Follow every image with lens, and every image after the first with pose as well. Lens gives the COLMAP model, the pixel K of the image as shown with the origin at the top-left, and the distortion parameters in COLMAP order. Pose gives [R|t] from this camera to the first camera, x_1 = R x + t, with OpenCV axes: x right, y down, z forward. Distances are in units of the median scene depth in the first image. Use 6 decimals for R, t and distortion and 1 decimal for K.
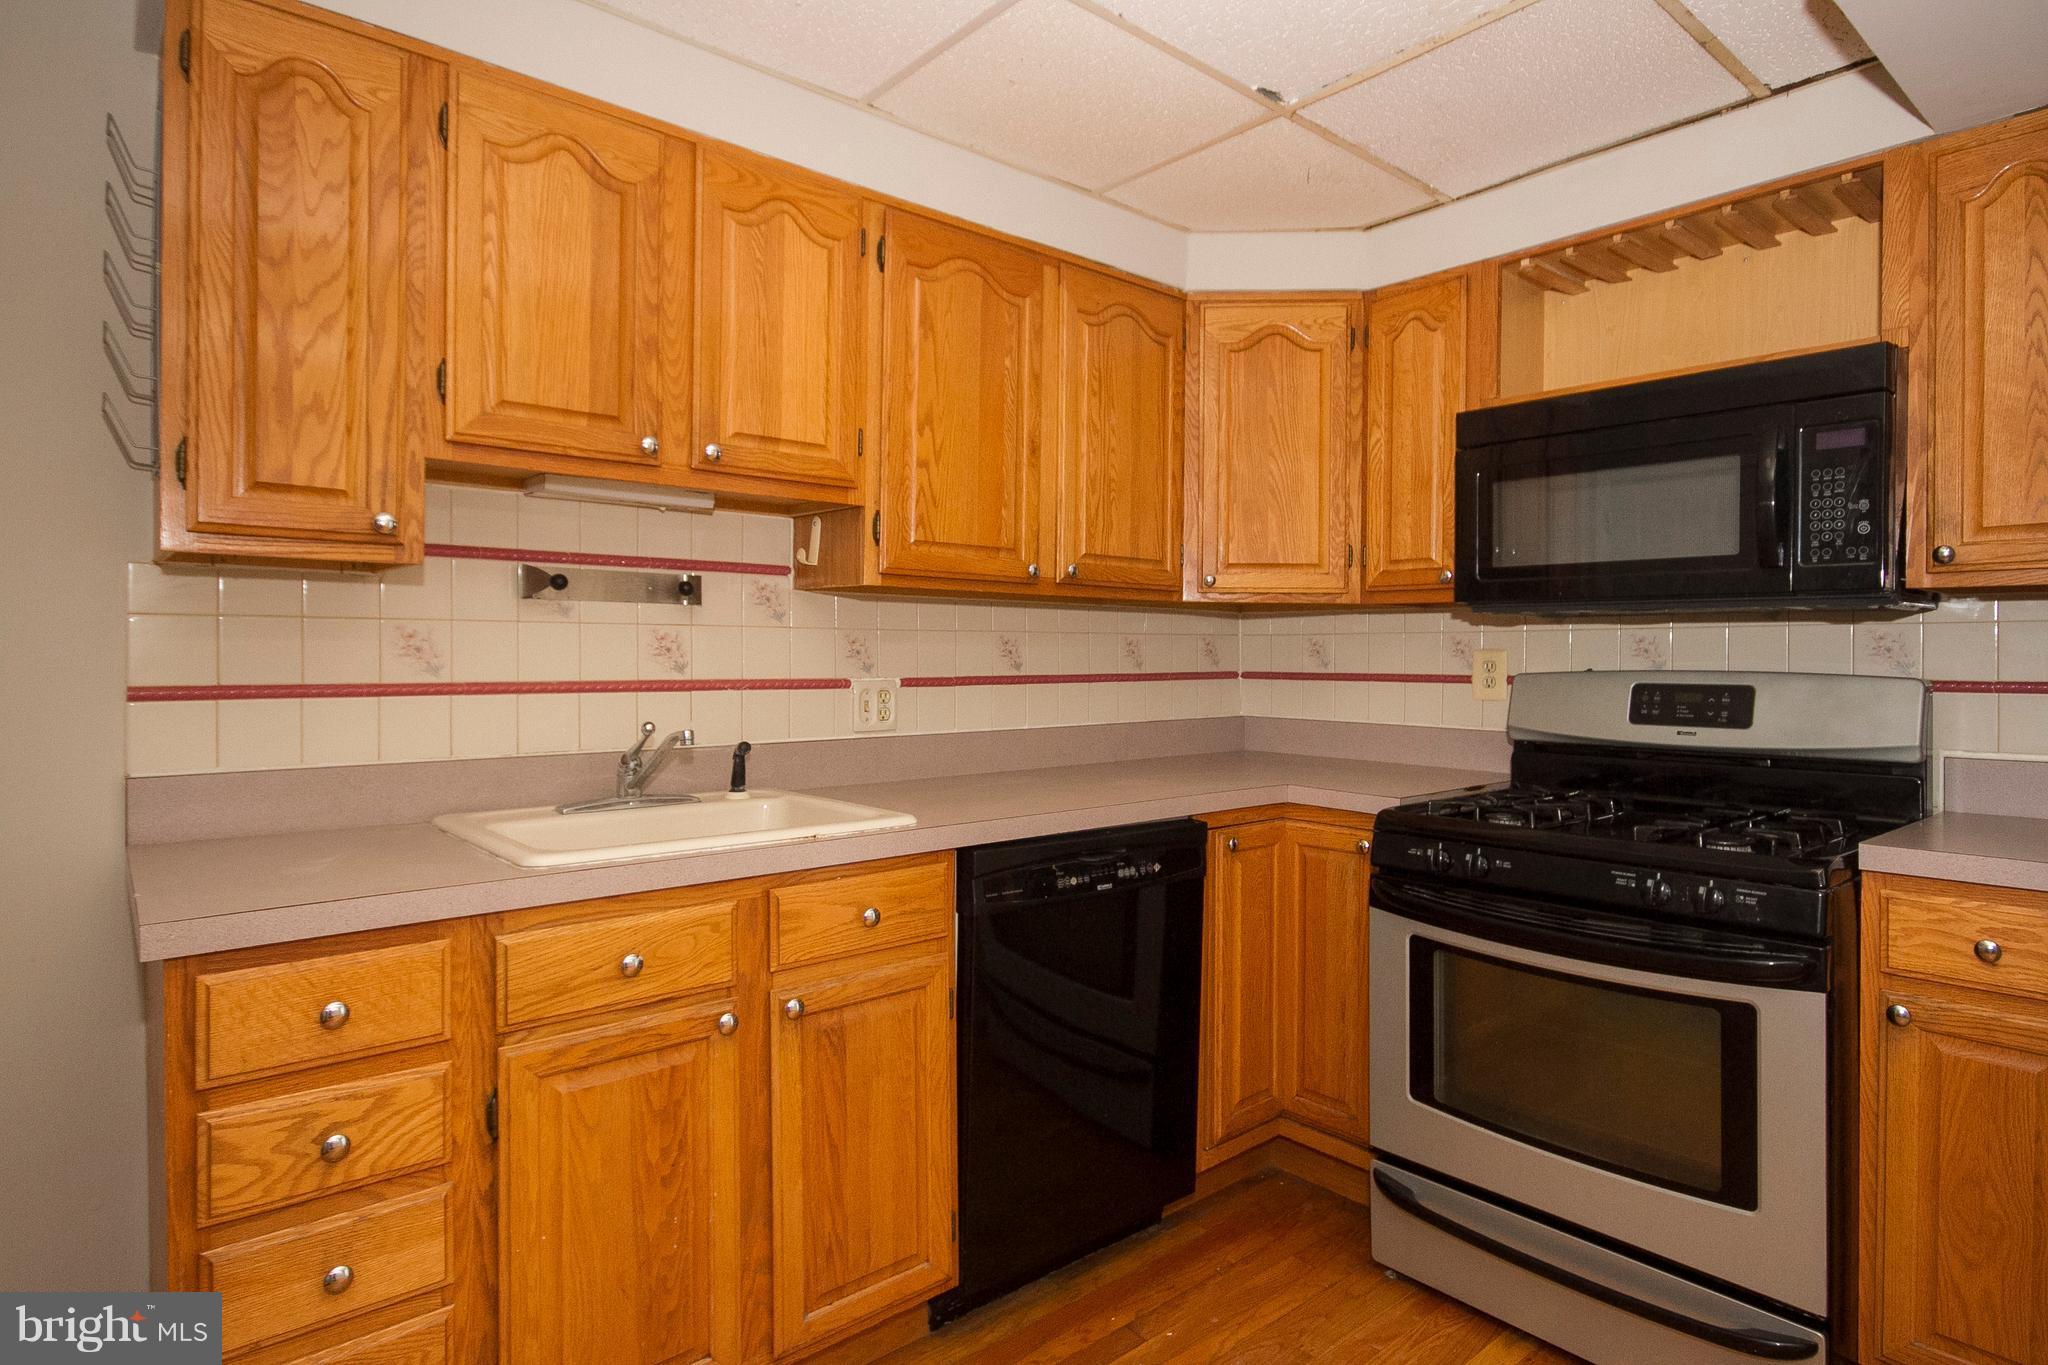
lens RADIAL K [[1108.5, 0, 1017.6], [0, 1108.5, 663.6], [0, 0, 1]] dist [0.001378, -0.002070]
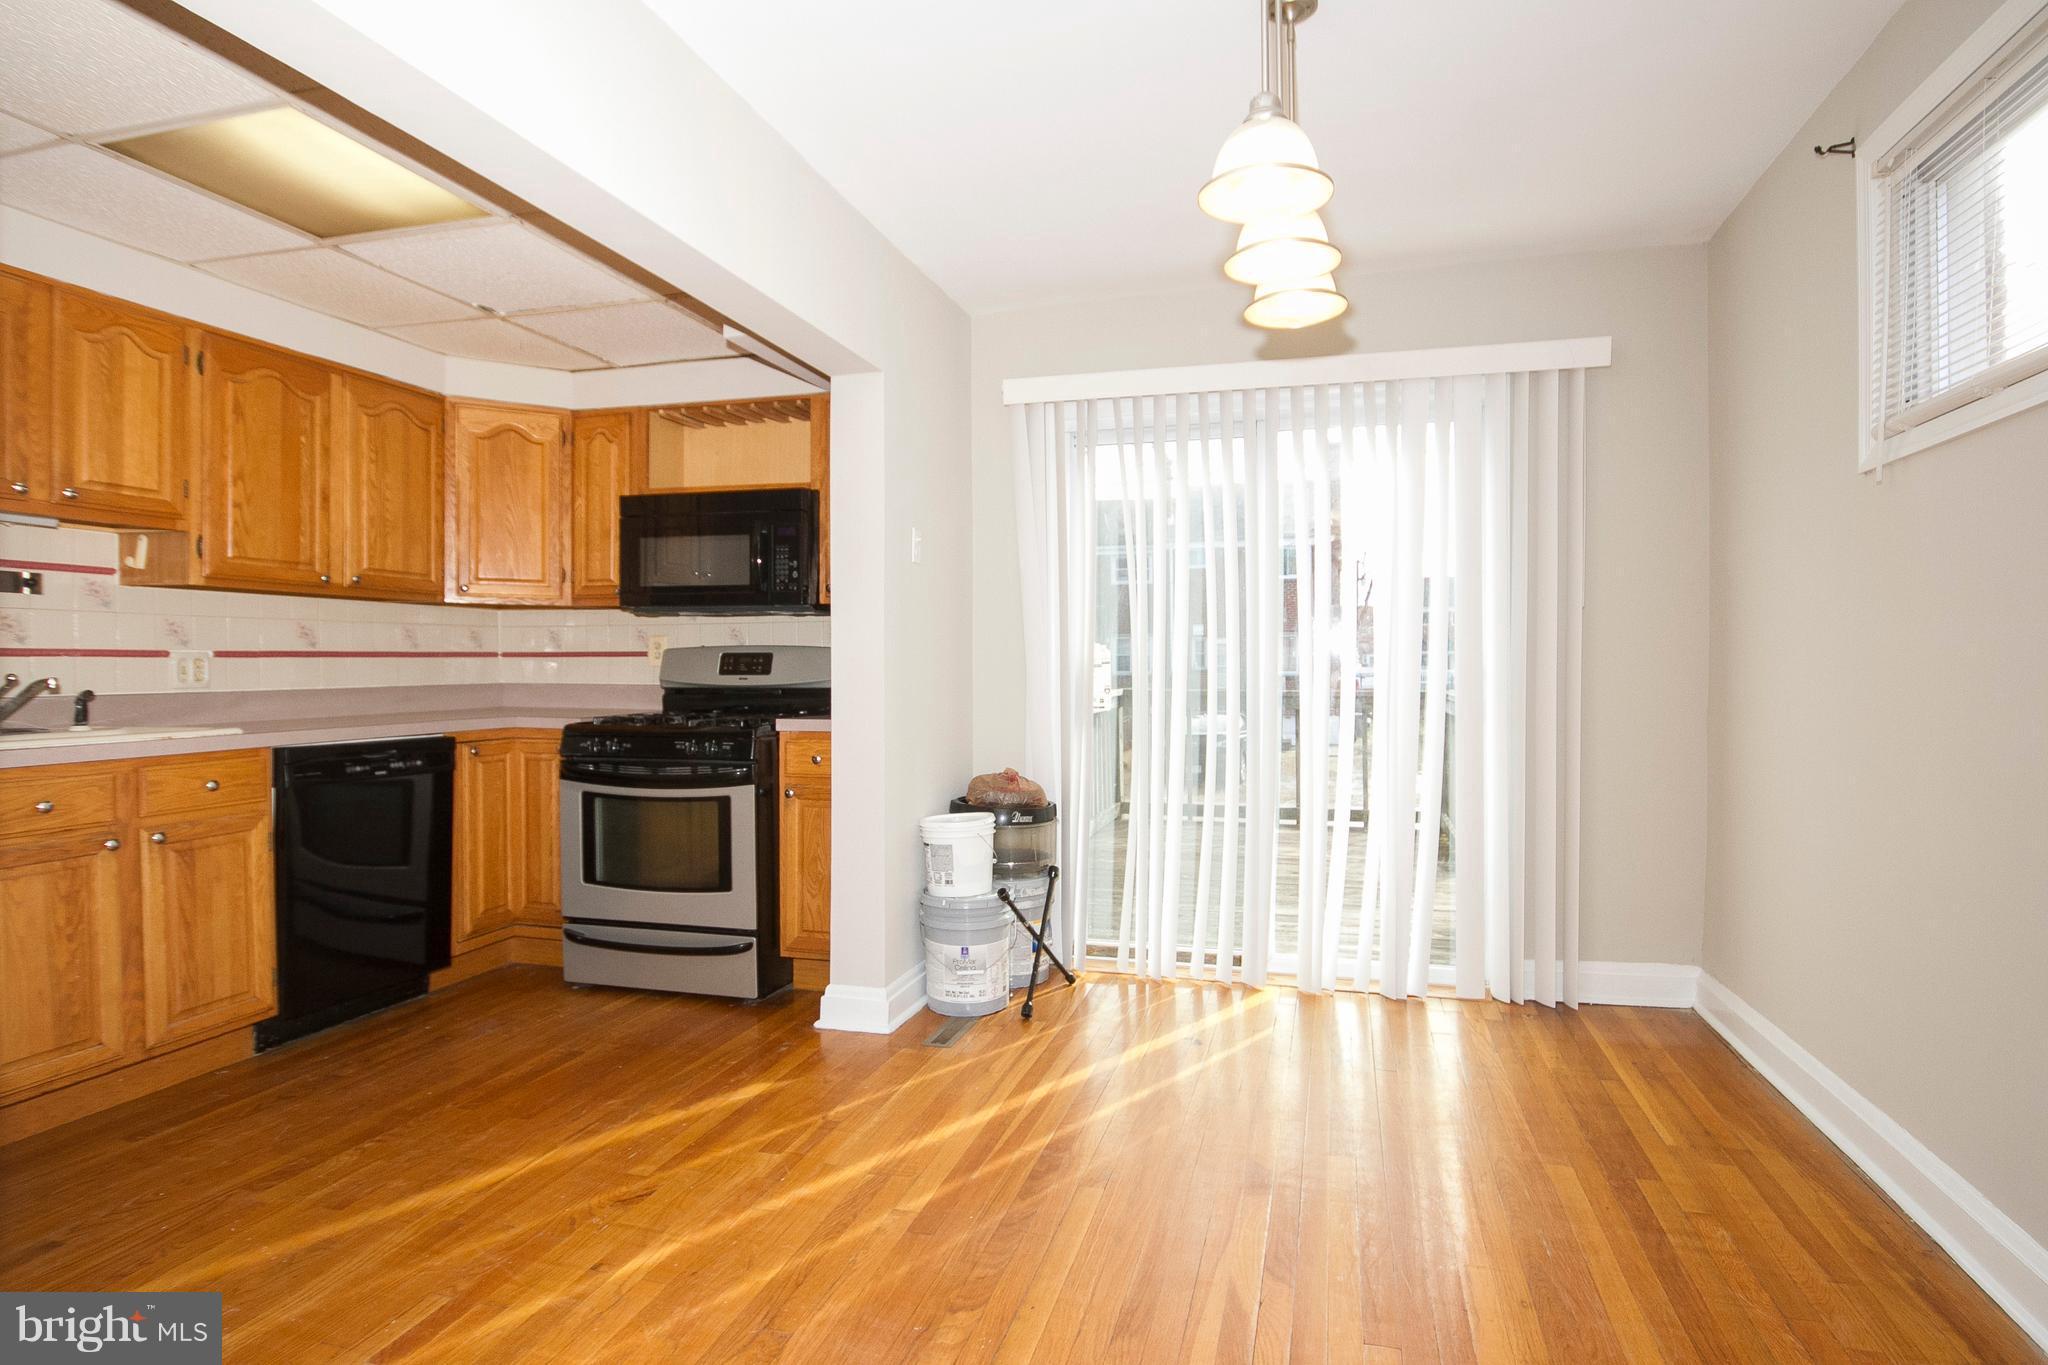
lens RADIAL K [[1108.5, 0, 1052.5], [0, 1108.5, 679.8], [0, 0, 1]] dist [0.001378, -0.002070]
pose [[0.829041, -0.012594, 0.559046, -0.012468], [0.008277, 0.999913, 0.010251, 0.052457], [-0.559127, -0.003871, 0.829073, -0.894842]]
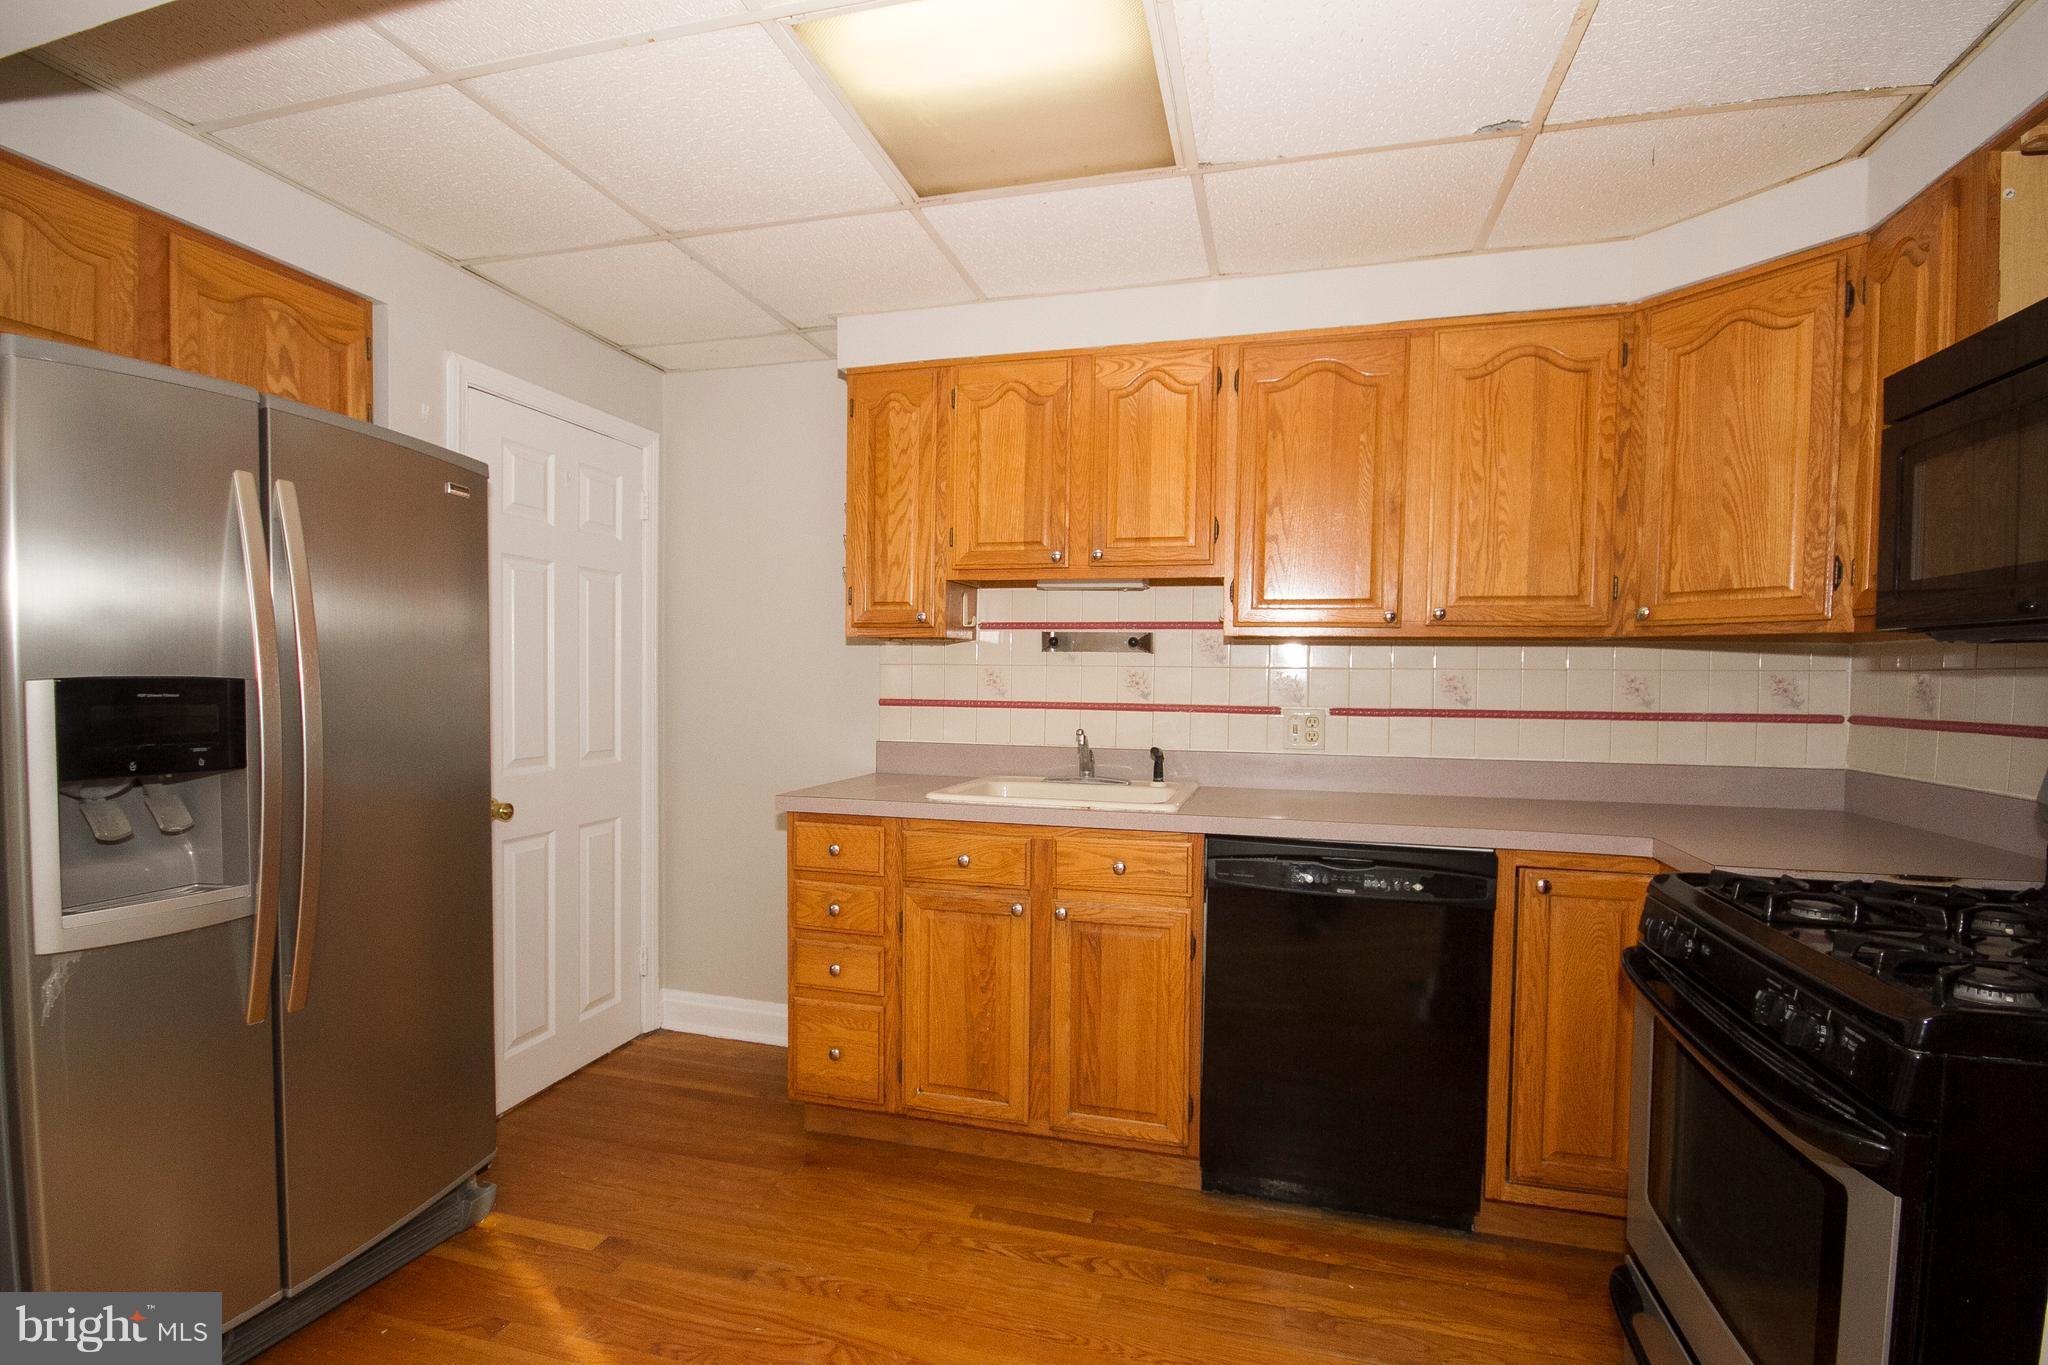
lens RADIAL K [[944.2, 0, 1024.9], [0, 944.2, 712.6], [0, 0, 1]] dist [-0.013991, 0.001043]
pose [[0.552359, 0.032468, -0.832974, 0.684325], [-0.016182, 0.999471, 0.028227, -0.006595], [0.833449, -0.002112, 0.552592, 0.175785]]
